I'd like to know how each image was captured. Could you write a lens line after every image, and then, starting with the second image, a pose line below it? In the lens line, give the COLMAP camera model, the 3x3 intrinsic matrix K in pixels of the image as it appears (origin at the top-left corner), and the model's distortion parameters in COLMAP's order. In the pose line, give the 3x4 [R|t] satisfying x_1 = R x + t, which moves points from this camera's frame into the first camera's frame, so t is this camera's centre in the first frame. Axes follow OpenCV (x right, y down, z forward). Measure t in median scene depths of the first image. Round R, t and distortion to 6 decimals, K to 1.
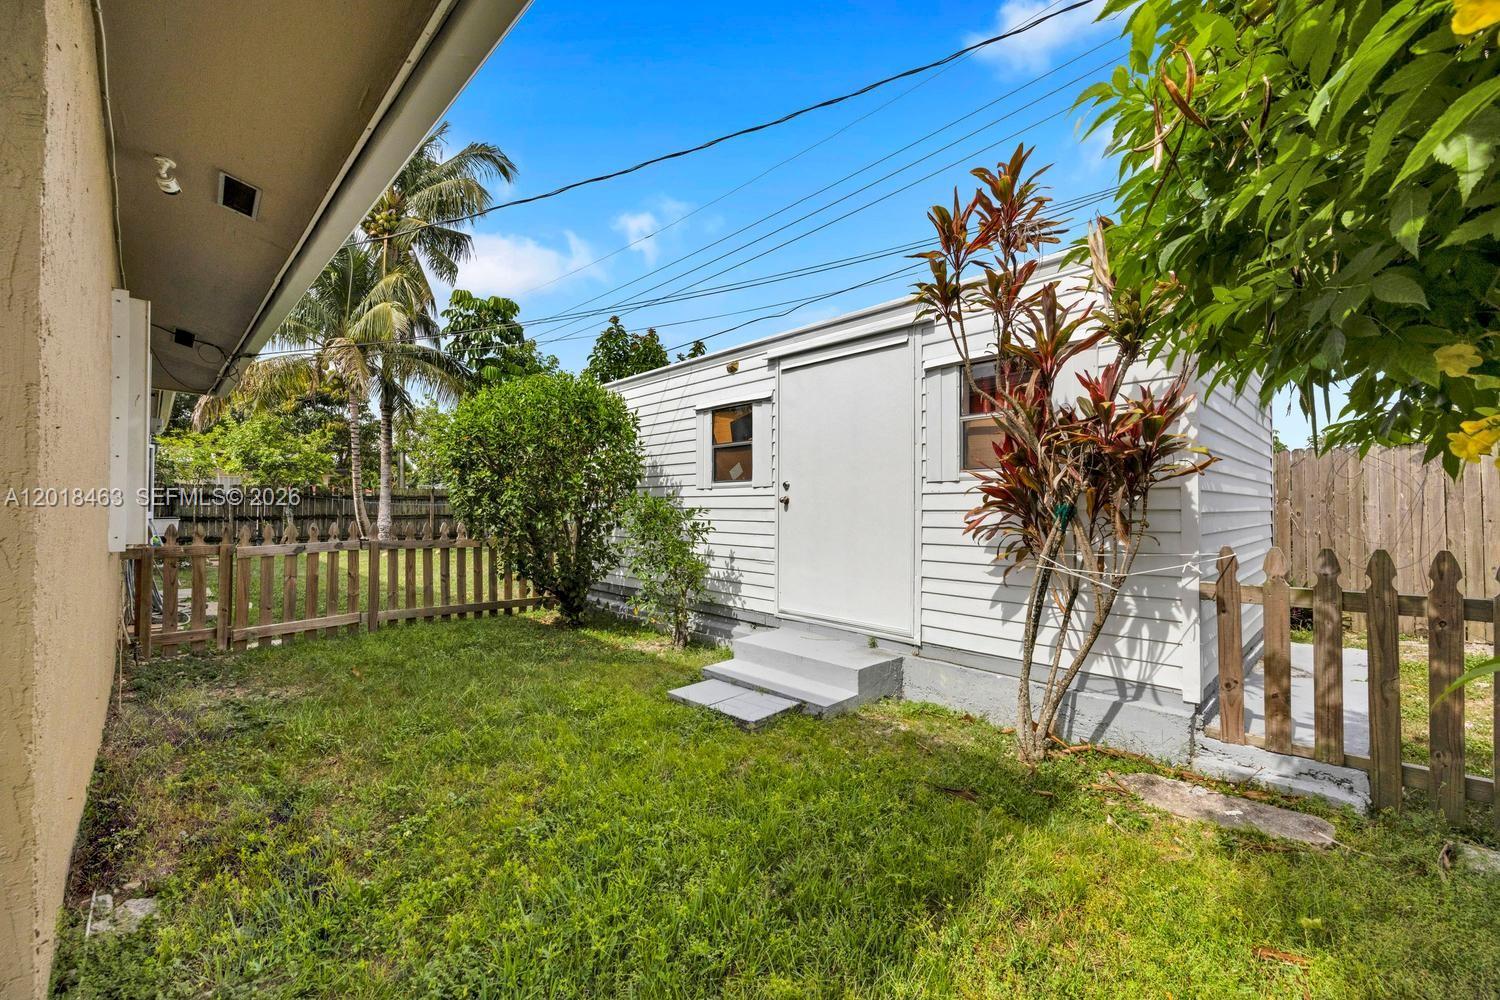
lens RADIAL K [[603.4, 0, 756.8], [0, 603.4, 504.2], [0, 0, 1]] dist [0.002911, 0.000005]
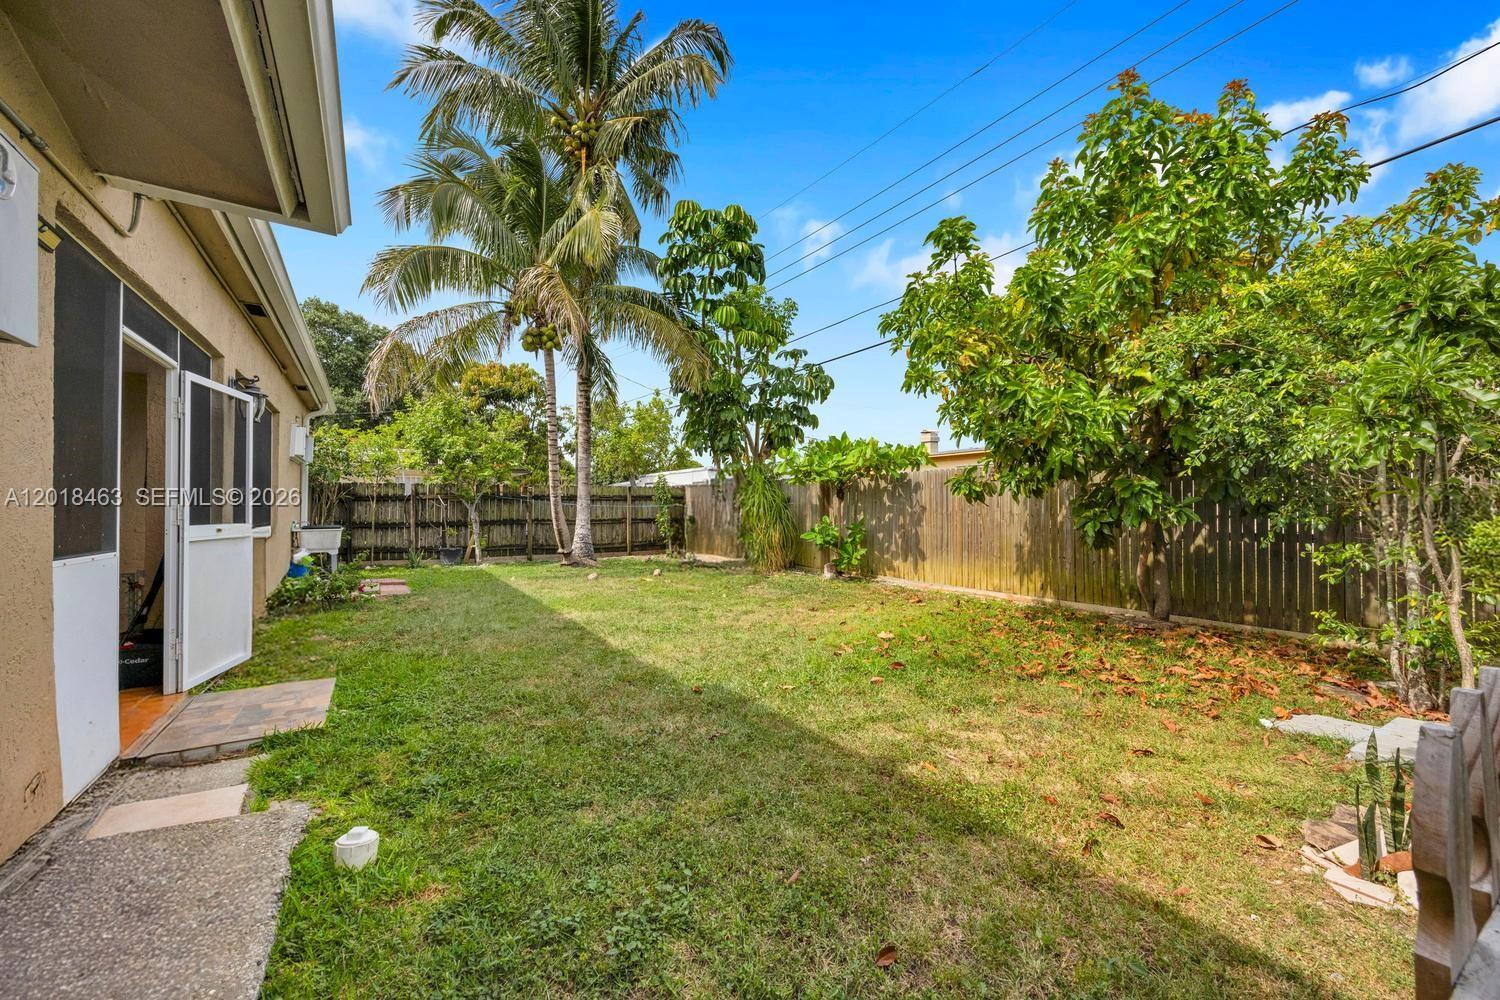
lens RADIAL K [[603.4, 0, 753.1], [0, 603.4, 506.5], [0, 0, 1]] dist [0.002911, 0.000005]
pose [[0.974710, -0.005086, -0.223415, -0.233932], [0.005971, 0.999977, 0.003287, -0.000649], [0.223393, -0.004538, 0.974718, 0.300379]]
